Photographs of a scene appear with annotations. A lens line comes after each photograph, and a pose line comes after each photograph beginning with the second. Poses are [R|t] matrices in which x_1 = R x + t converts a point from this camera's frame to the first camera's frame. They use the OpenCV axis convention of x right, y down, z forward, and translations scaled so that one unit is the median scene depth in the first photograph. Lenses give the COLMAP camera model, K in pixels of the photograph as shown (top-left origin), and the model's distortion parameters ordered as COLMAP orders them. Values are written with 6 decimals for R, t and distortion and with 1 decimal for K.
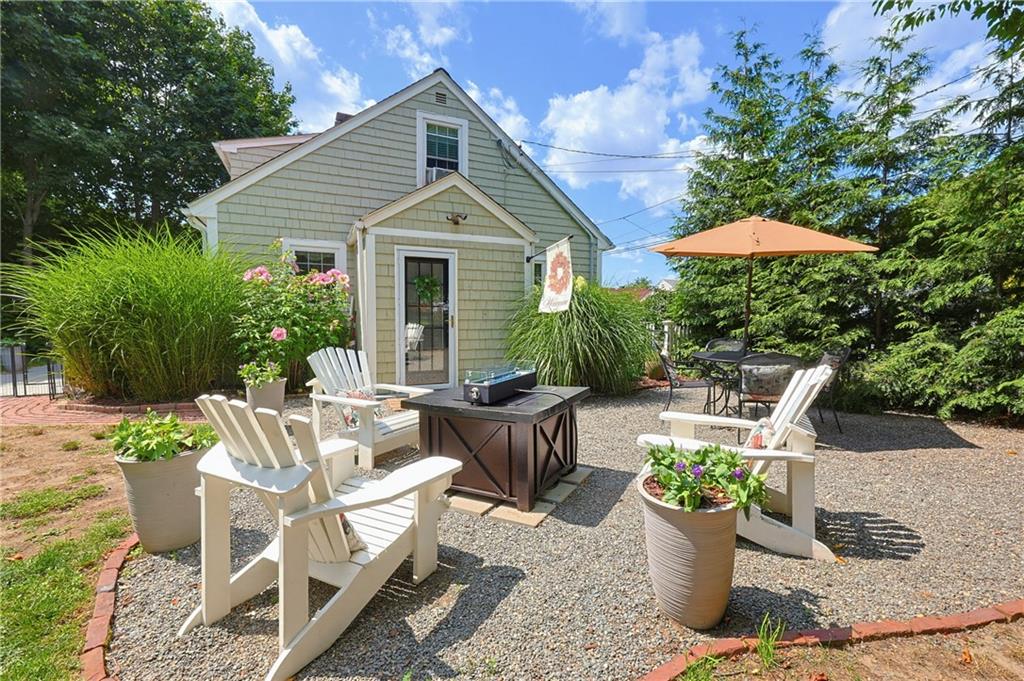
lens RADIAL K [[450.1, 0, 517.7], [0, 450.1, 338.5], [0, 0, 1]] dist [-0.000380, 0.000112]
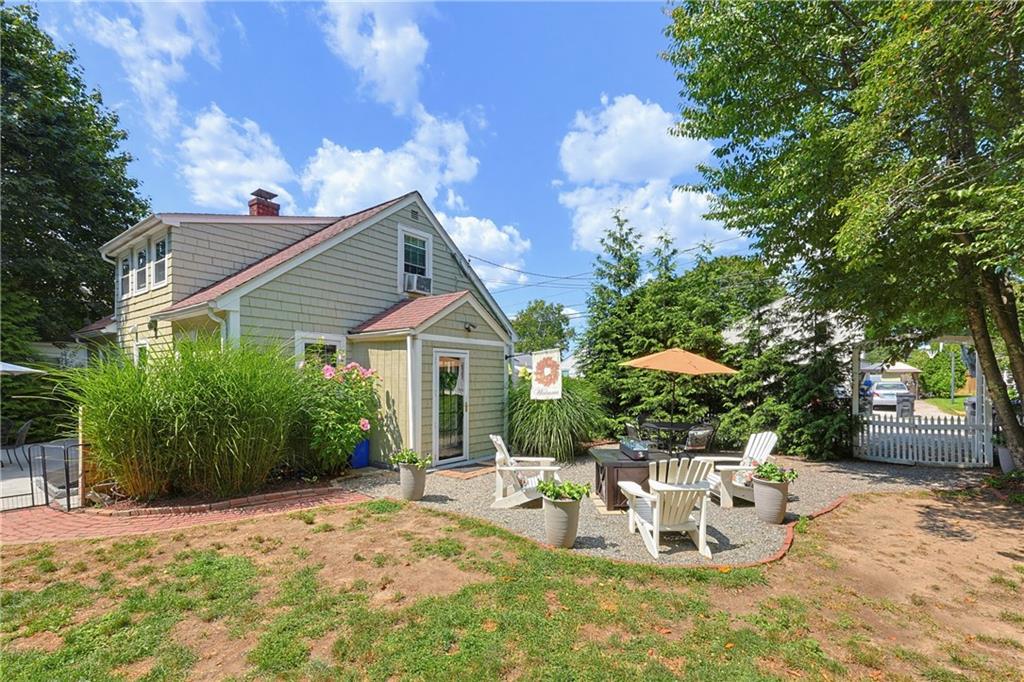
lens RADIAL K [[442.3, 0, 512.2], [0, 442.3, 393.9], [0, 0, 1]] dist [-0.002918, -0.000092]
pose [[0.884590, -0.016768, 0.466068, -0.565318], [0.022079, 0.999739, -0.005939, -0.058885], [-0.465847, 0.015544, 0.884729, -0.160034]]
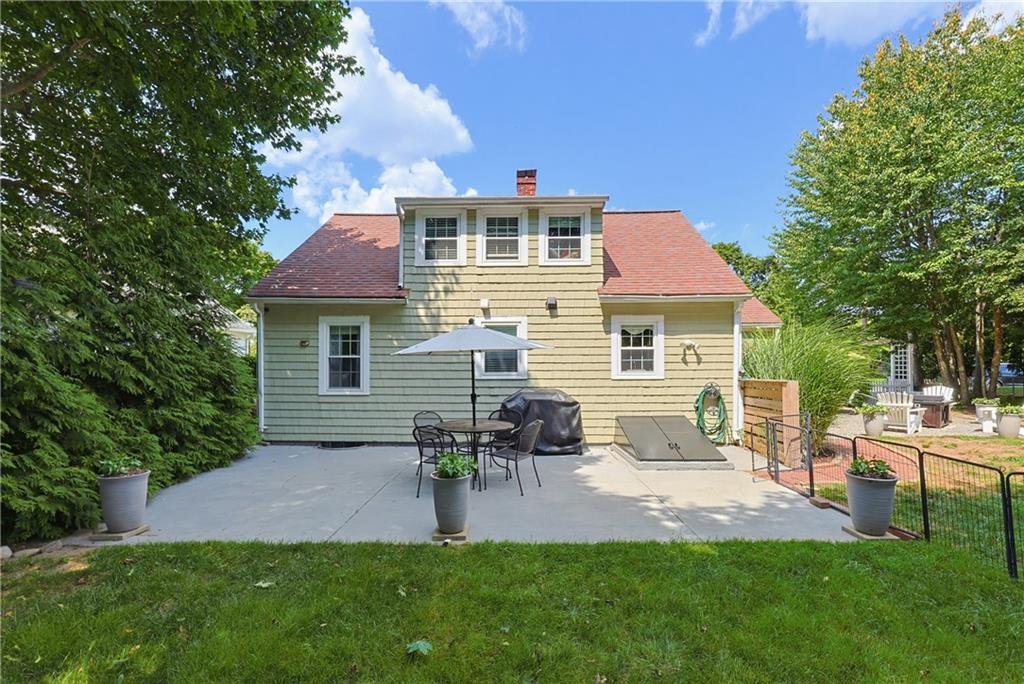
lens RADIAL K [[451.2, 0, 511.7], [0, 451.2, 363.2], [0, 0, 1]] dist [0.000980, -0.000026]
pose [[0.467808, -0.013900, 0.883721, -1.956049], [0.048423, 0.998778, -0.009923, -0.116303], [-0.882503, 0.047435, 0.467909, 0.931197]]
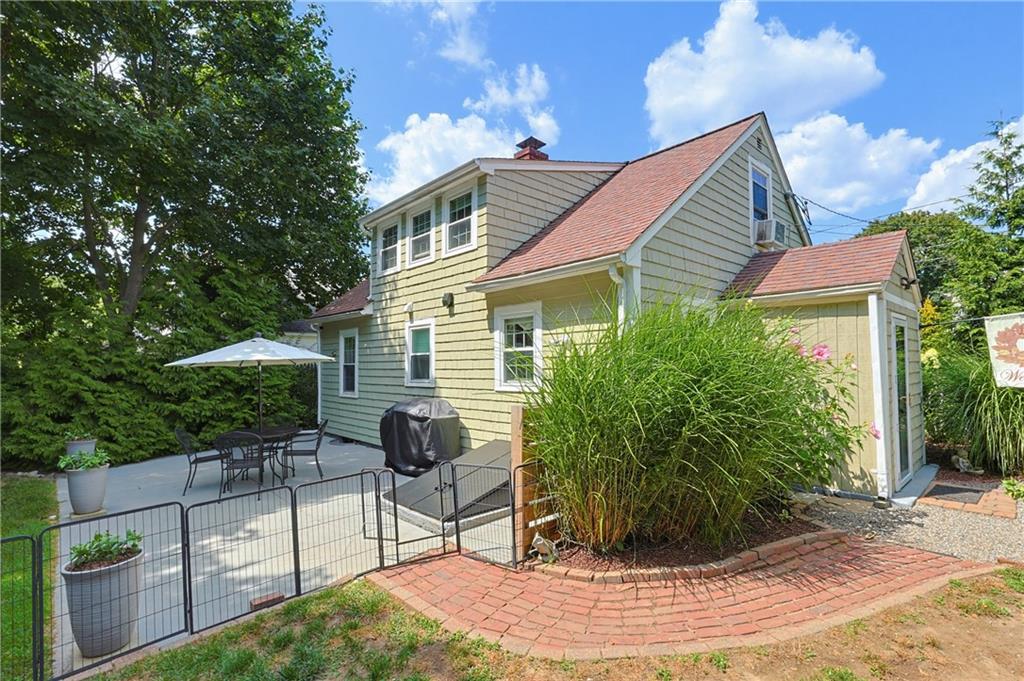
lens RADIAL K [[473.5, 0, 534.4], [0, 473.5, 350.4], [0, 0, 1]] dist [-0.002925, 0.000101]
pose [[0.949313, -0.009197, 0.314196, -1.022654], [0.034354, 0.996620, -0.074626, -0.080800], [-0.312448, 0.081637, 0.946420, 0.327669]]
